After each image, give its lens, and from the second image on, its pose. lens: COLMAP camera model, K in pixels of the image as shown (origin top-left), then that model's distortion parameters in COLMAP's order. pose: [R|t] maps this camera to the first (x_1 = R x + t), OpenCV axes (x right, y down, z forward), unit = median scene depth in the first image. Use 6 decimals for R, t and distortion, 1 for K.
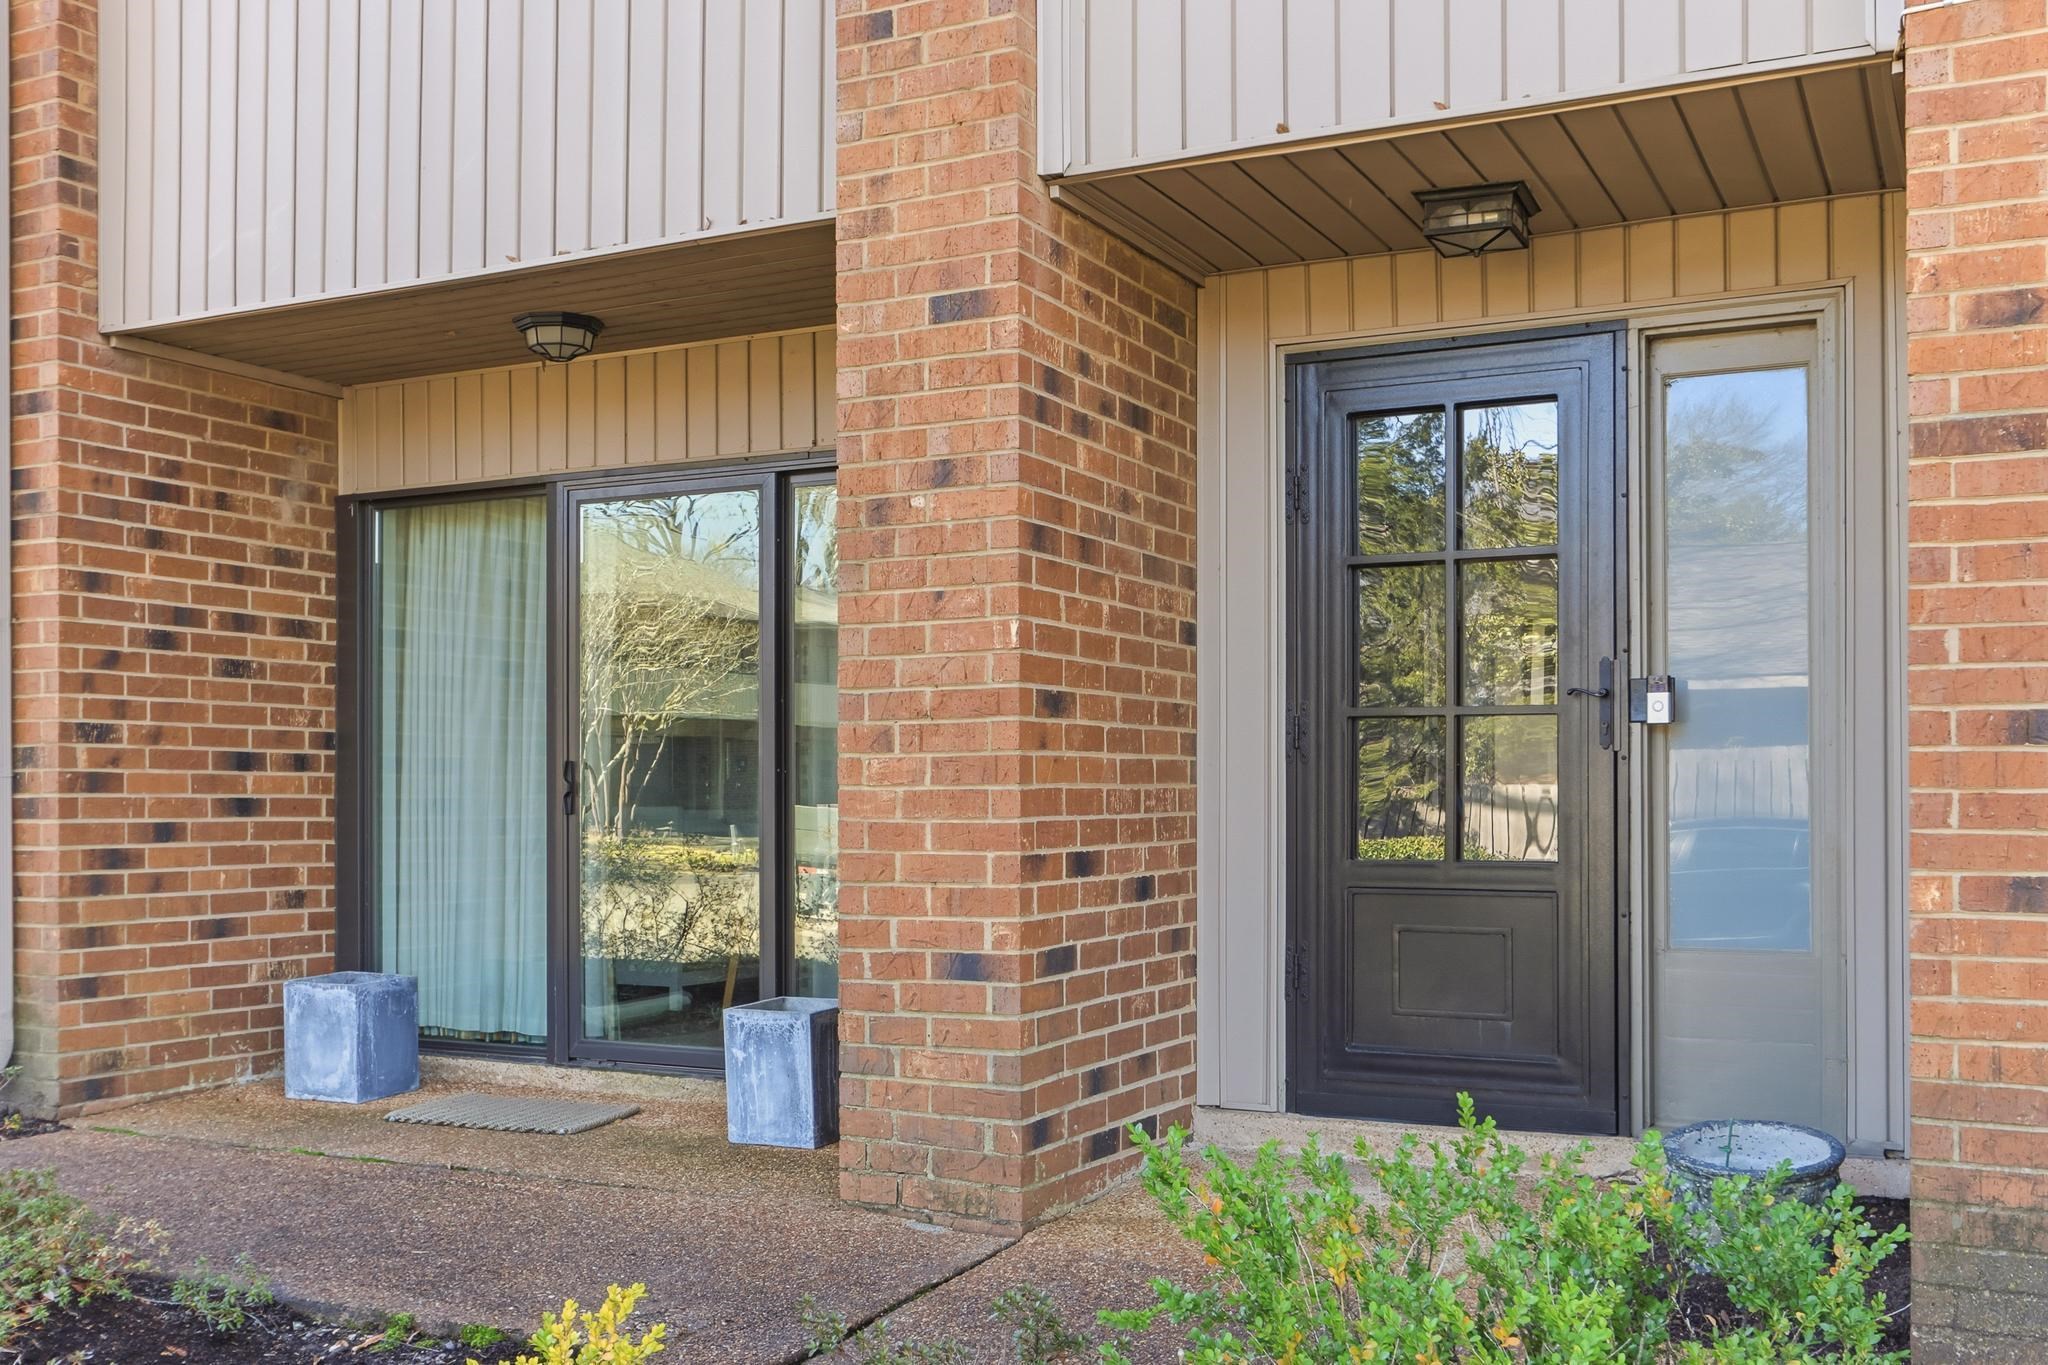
lens RADIAL K [[1990.5, 0, 1023.1], [0, 1990.5, 790.6], [0, 0, 1]] dist [-0.011956, 0.003638]
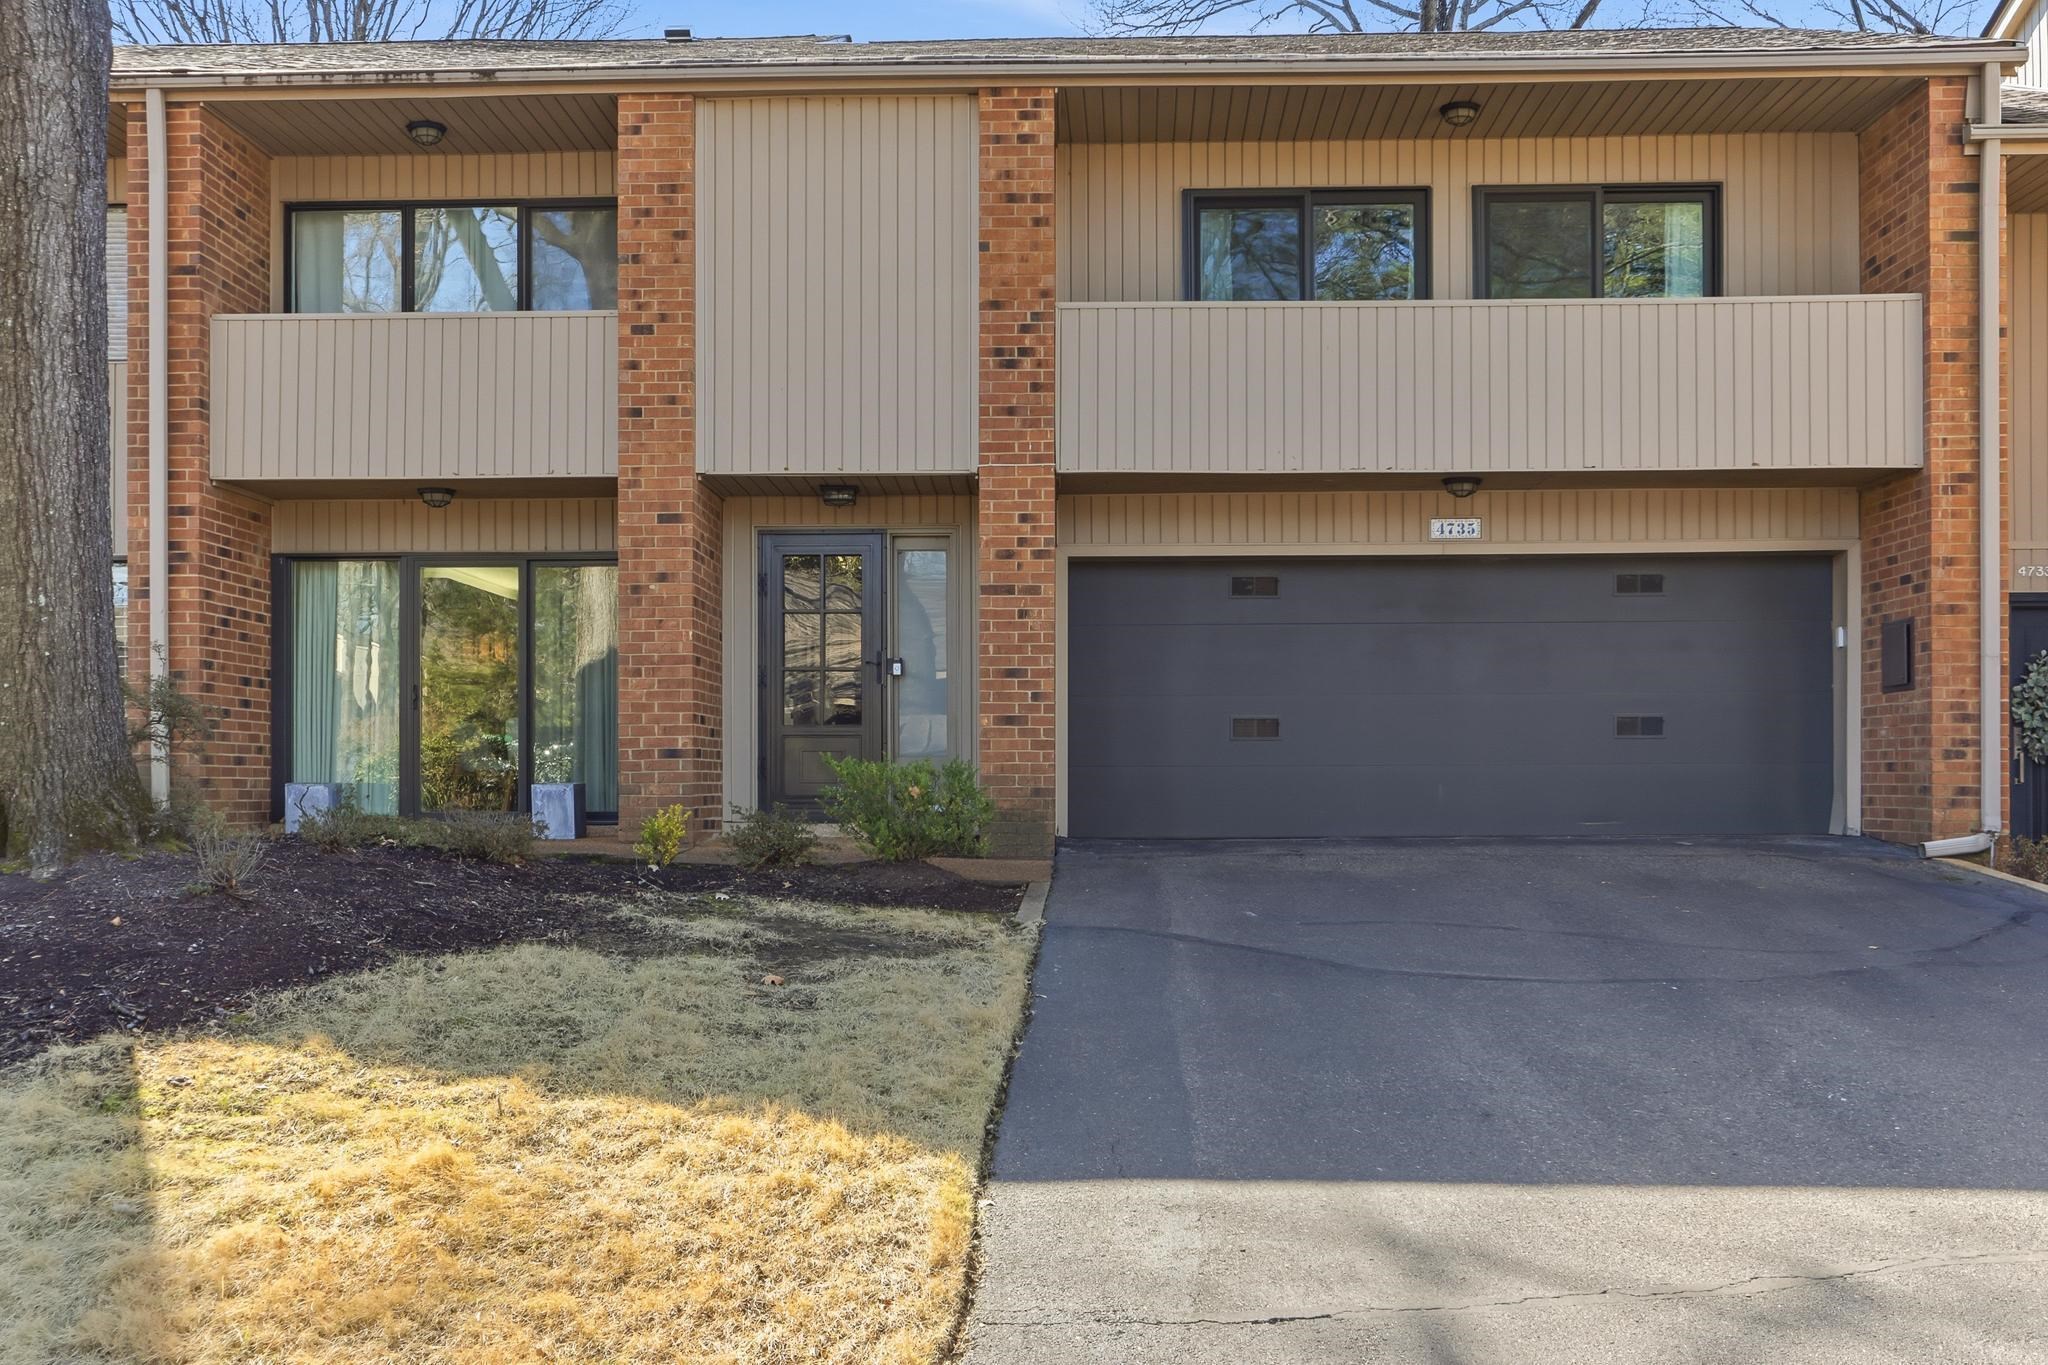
lens RADIAL K [[1907.2, 0, 1024.0], [0, 1907.2, 682.5], [0, 0, 1]] dist [0.002736, 0.001185]
pose [[0.901643, 0.023172, 0.431861, -0.714089], [-0.000234, 0.998590, -0.053092, 0.125932], [-0.432482, 0.047769, 0.900376, -1.573985]]
